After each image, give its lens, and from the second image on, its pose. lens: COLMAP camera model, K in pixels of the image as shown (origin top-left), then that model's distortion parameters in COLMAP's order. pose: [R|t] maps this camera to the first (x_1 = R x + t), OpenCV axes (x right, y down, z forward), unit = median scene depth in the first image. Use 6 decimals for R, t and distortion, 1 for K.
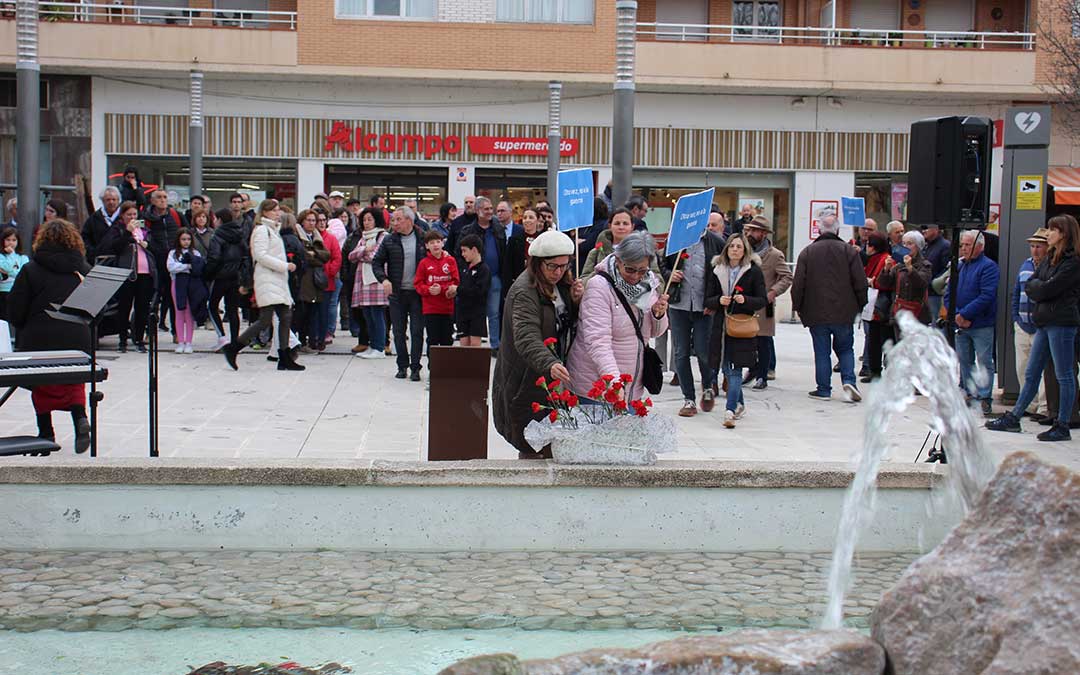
lens RADIAL K [[1390.8, 0, 534.5], [0, 1390.8, 344.4], [0, 0, 1]] dist [-0.003776, 0.253539]
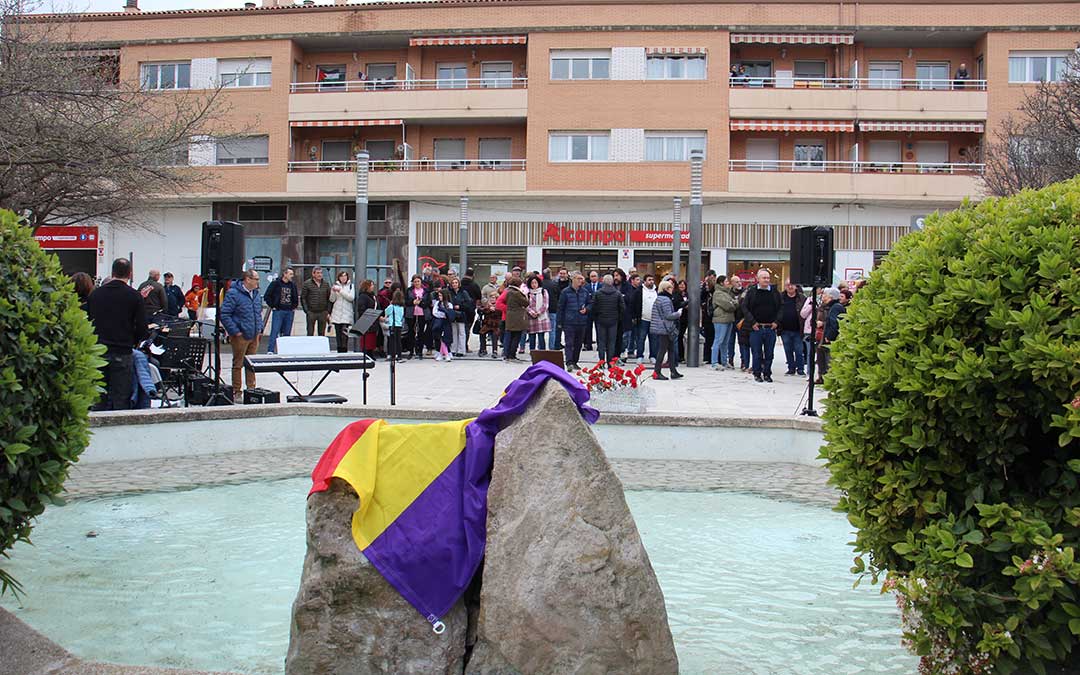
lens RADIAL K [[894.2, 0, 538.3], [0, 894.2, 340.5], [0, 0, 1]] dist [-0.171317, 0.157871]
pose [[0.984150, 0.003208, -0.177311, 0.153786], [-0.007345, 0.999716, -0.022678, 0.016167], [0.177188, 0.023621, 0.983893, -0.199741]]
